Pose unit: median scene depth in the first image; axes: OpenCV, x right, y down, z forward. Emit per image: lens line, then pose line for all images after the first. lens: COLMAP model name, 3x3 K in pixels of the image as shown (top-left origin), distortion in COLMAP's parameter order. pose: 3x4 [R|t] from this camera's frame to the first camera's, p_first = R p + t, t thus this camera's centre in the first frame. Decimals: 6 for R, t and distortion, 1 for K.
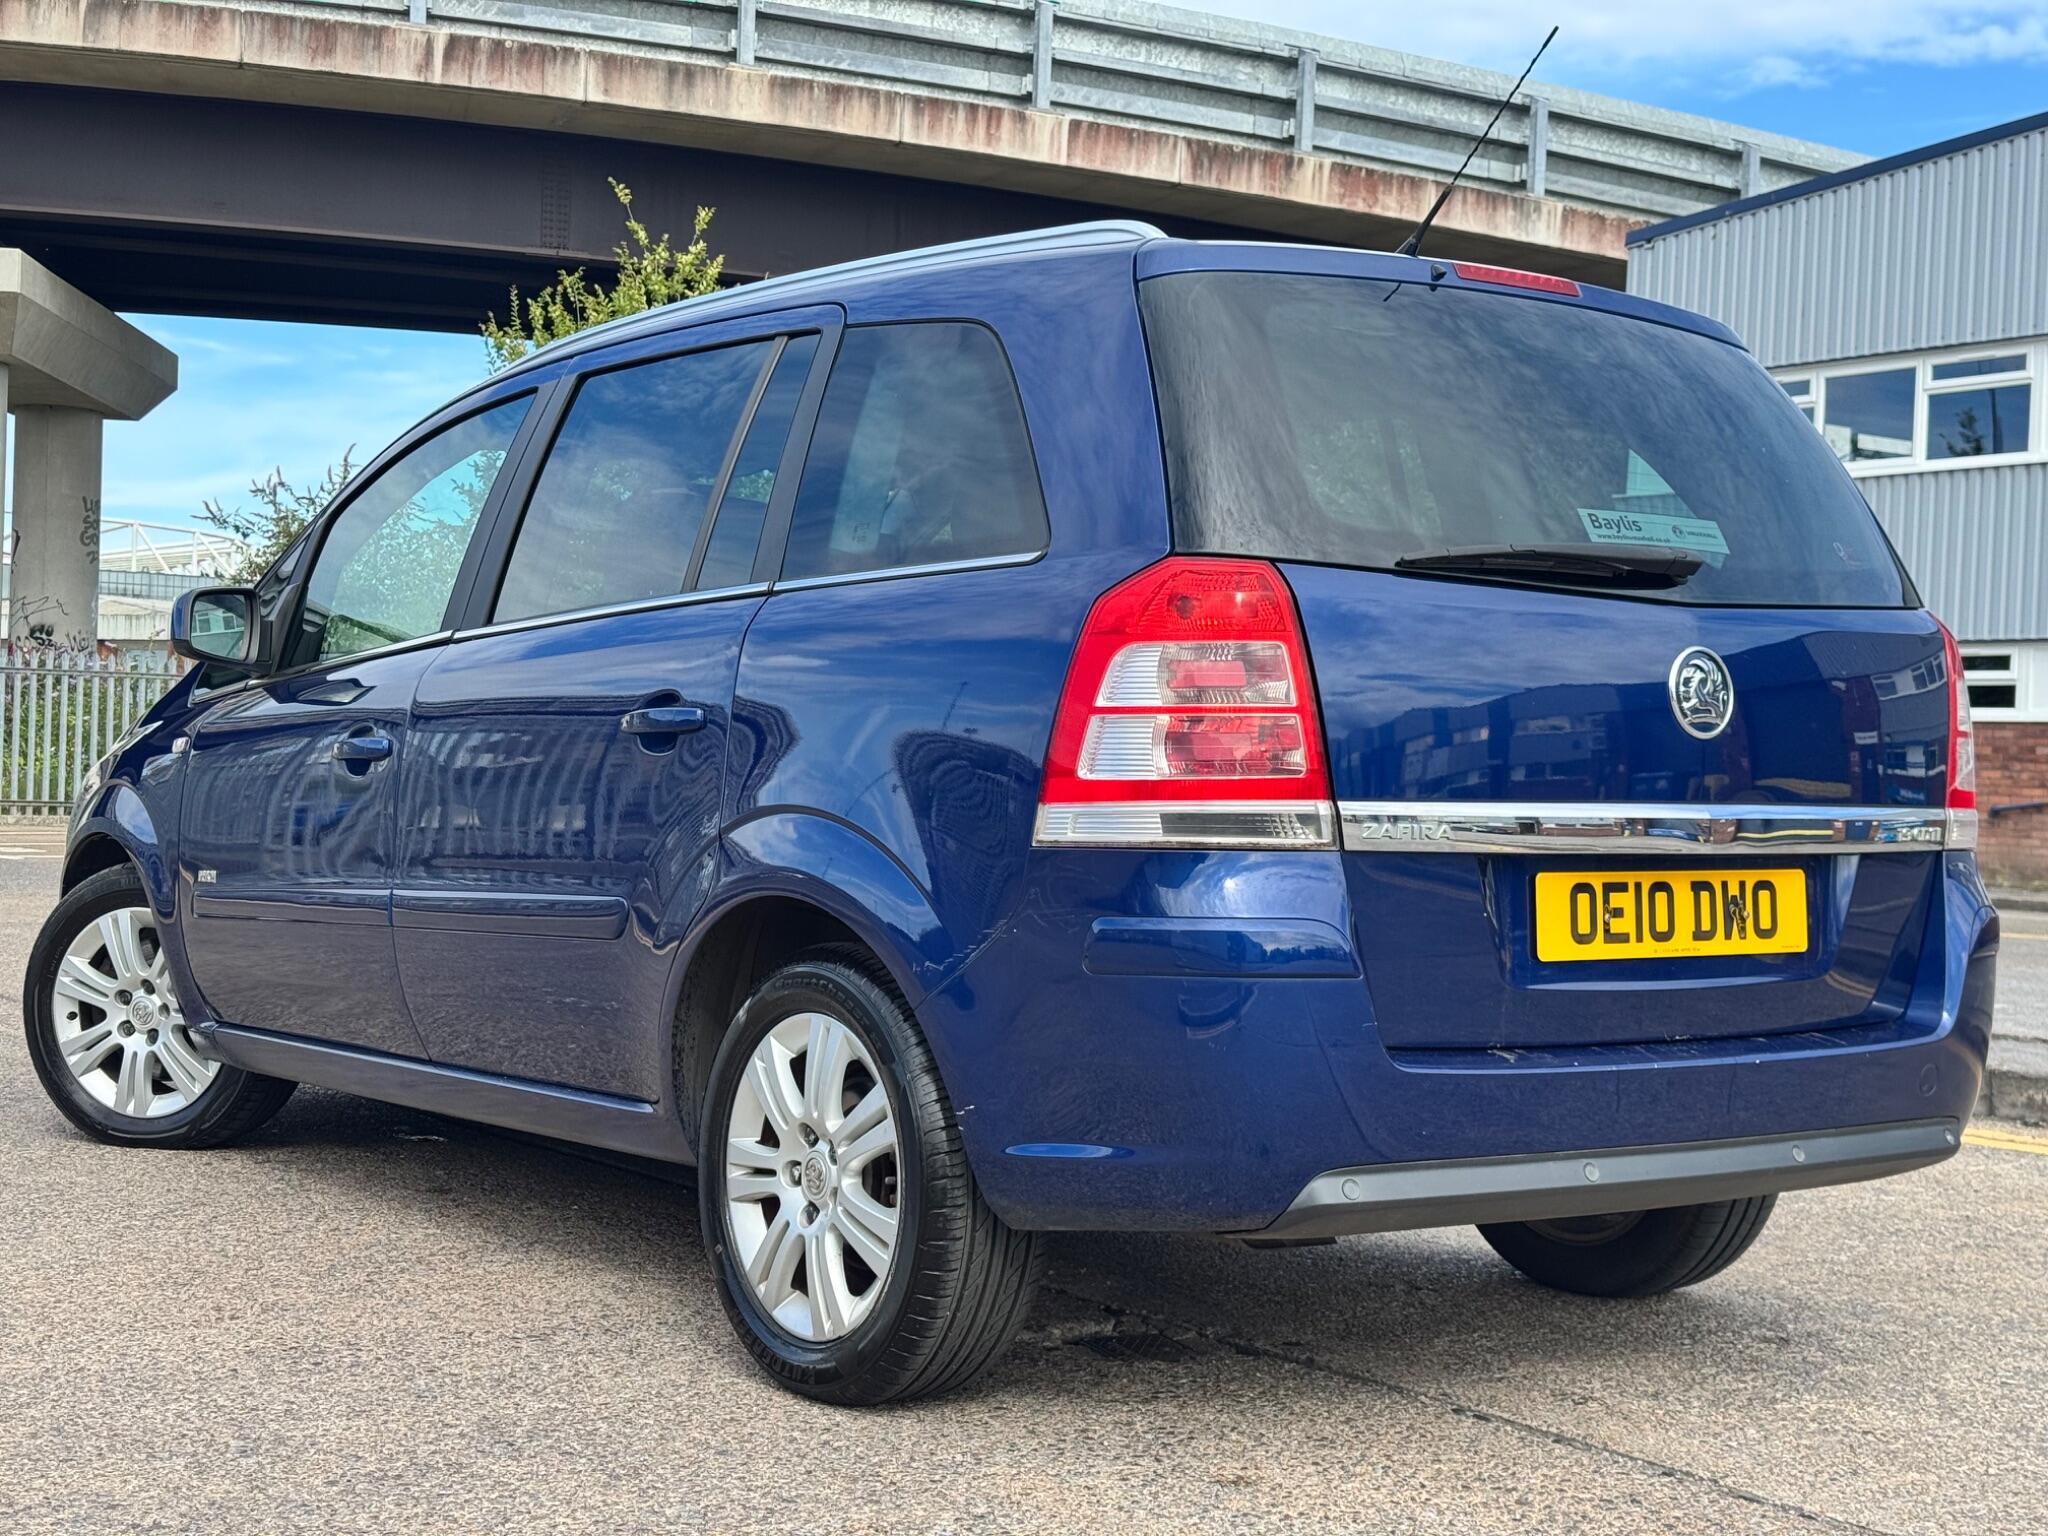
lens RADIAL K [[2827.4, 0, 995.6], [0, 2827.4, 781.5], [0, 0, 1]] dist [0.084799, 0.000000]
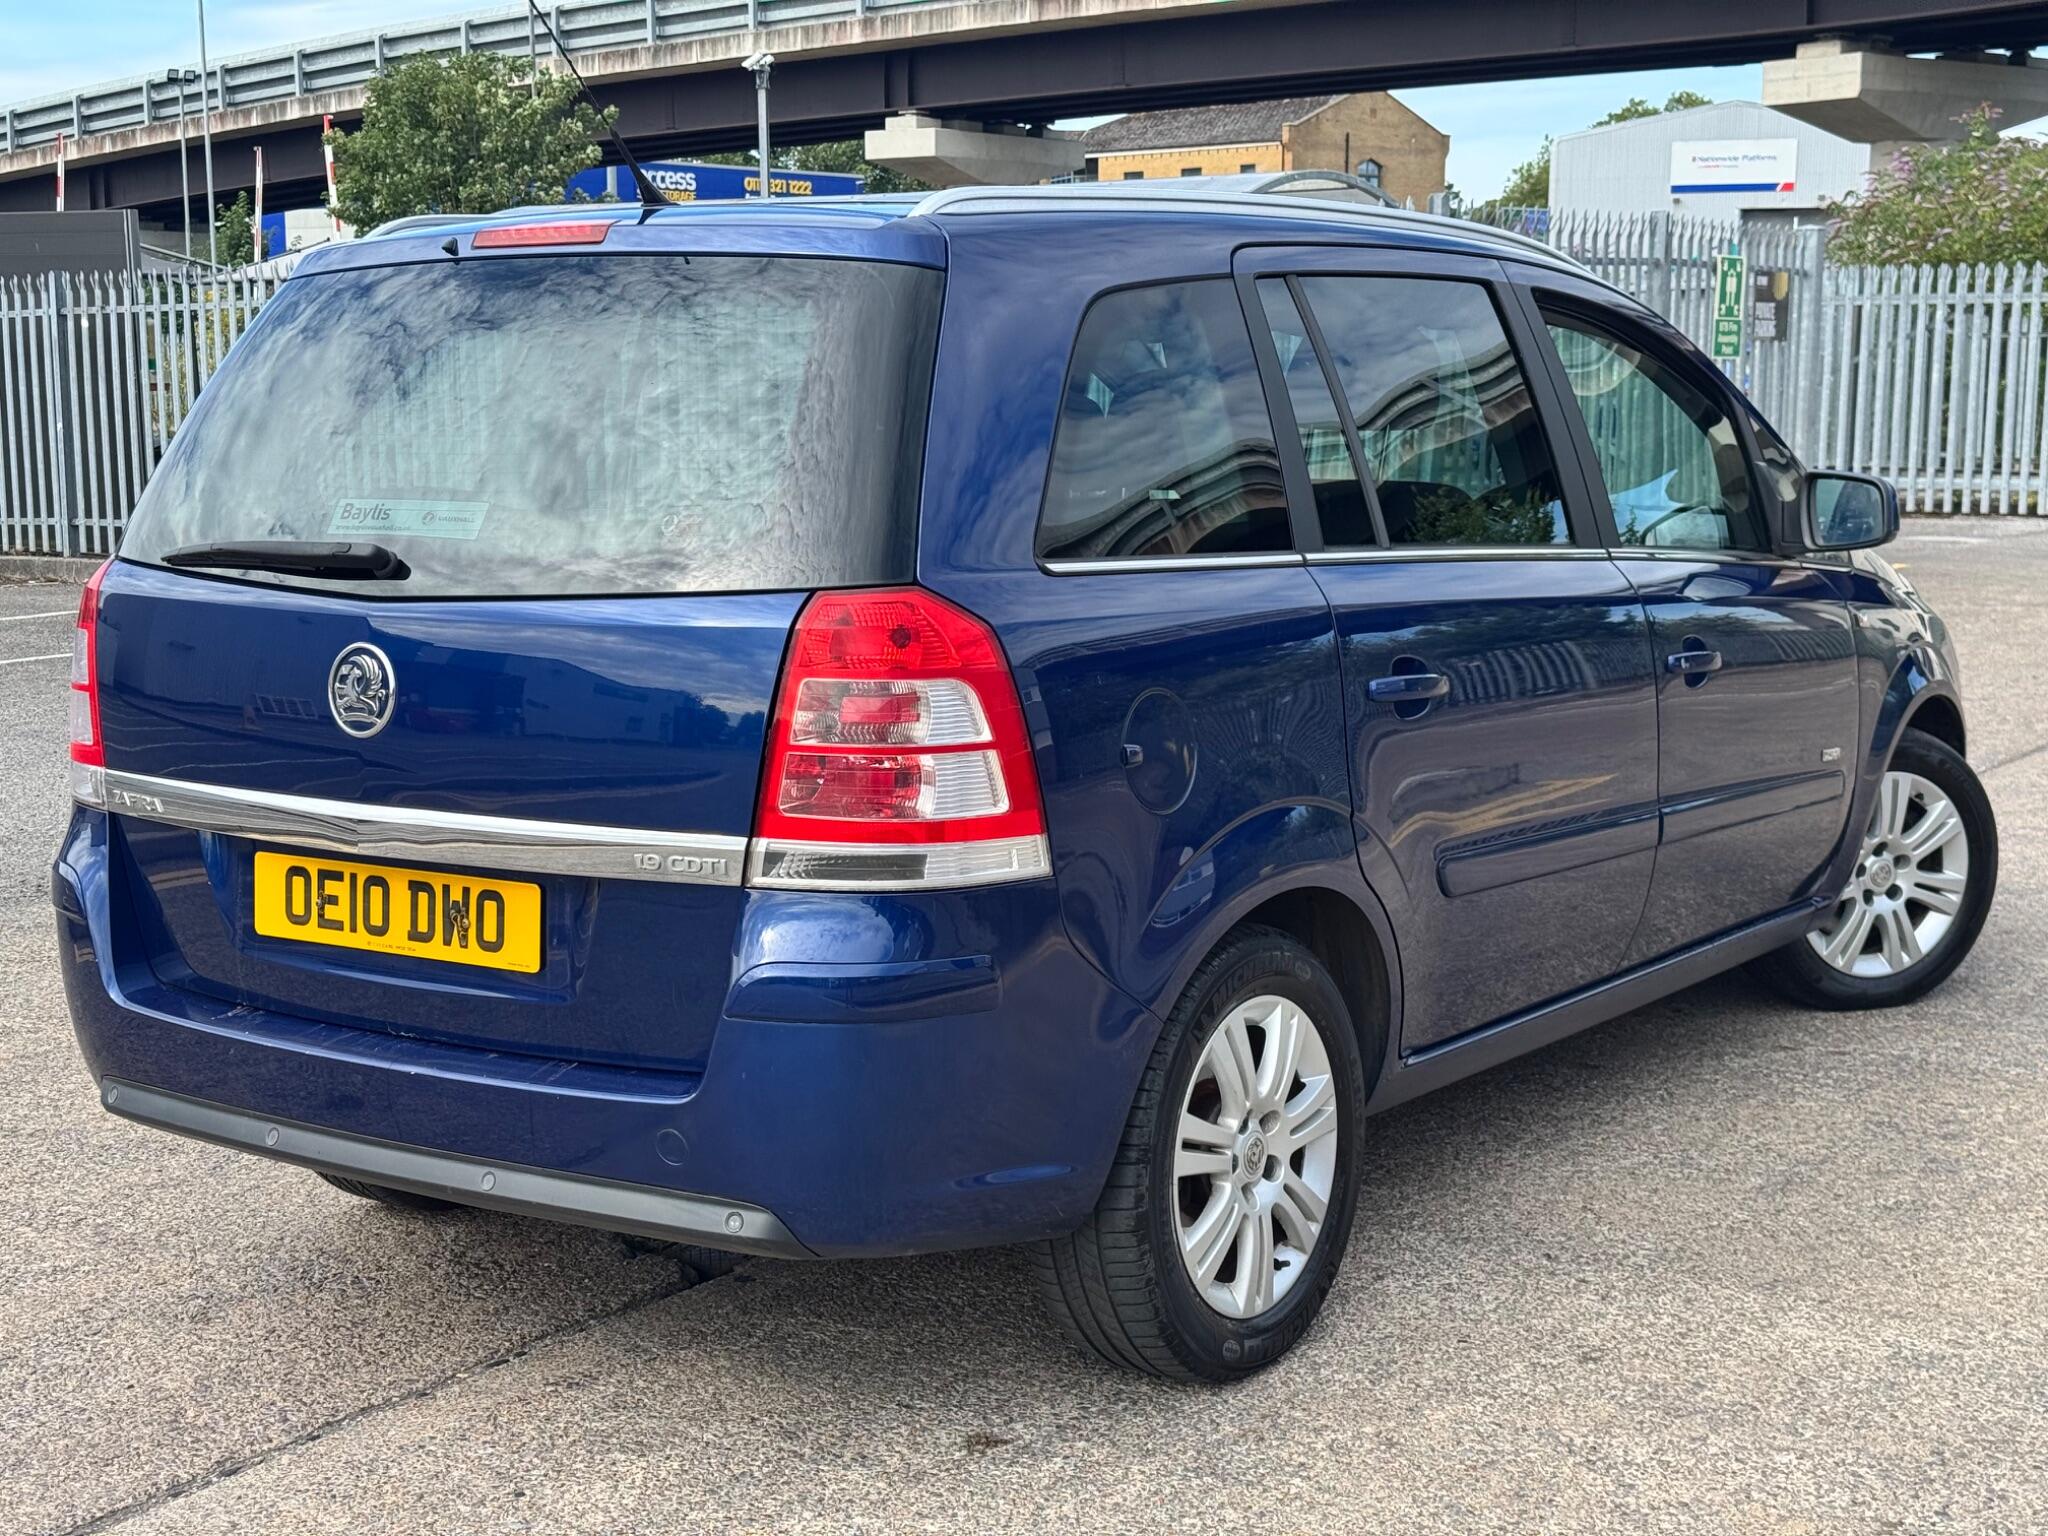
lens RADIAL K [[2827.4, 0, 1011.5], [0, 2827.4, 797.5], [0, 0, 1]] dist [0.084799, 0.000000]
pose [[0.326123, 0.111389, -0.938742, 1.214931], [0.010921, 0.992523, 0.121564, -0.108536], [0.945264, -0.049897, 0.322469, 0.874850]]
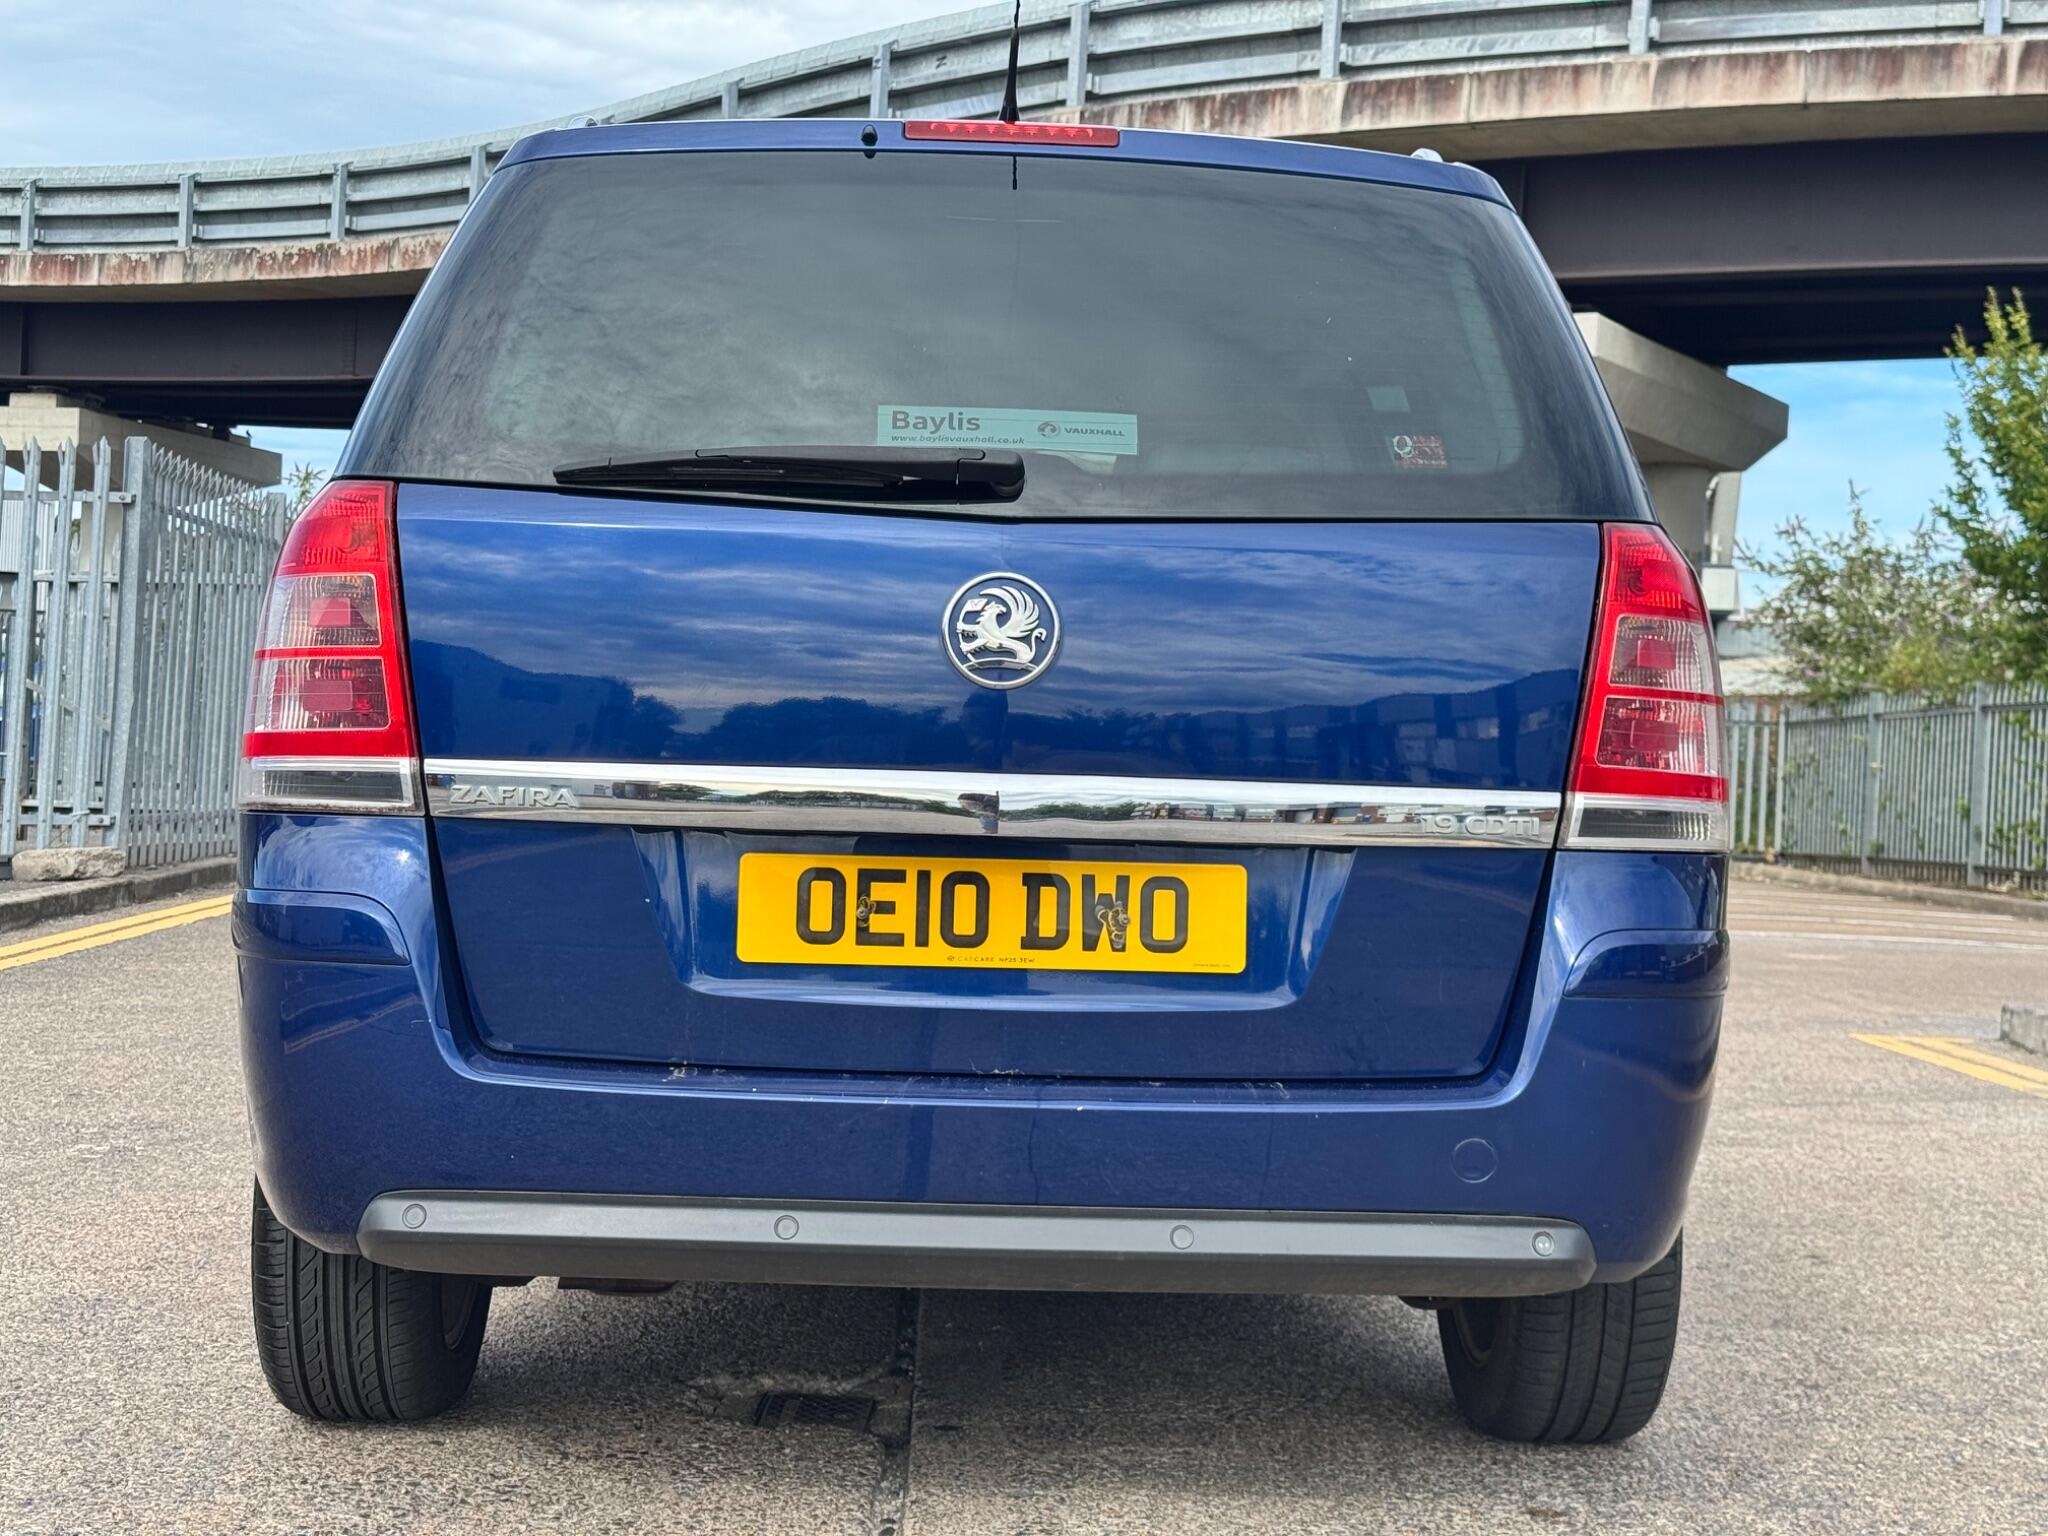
lens RADIAL K [[2827.4, 0, 1052.4], [0, 2827.4, 779.7], [0, 0, 1]] dist [0.084799, 0.000000]
pose [[0.831765, 0.005244, -0.555103, 0.676847], [-0.016356, 0.999753, -0.015064, 0.020825], [0.554887, 0.021609, 0.831645, 0.353996]]
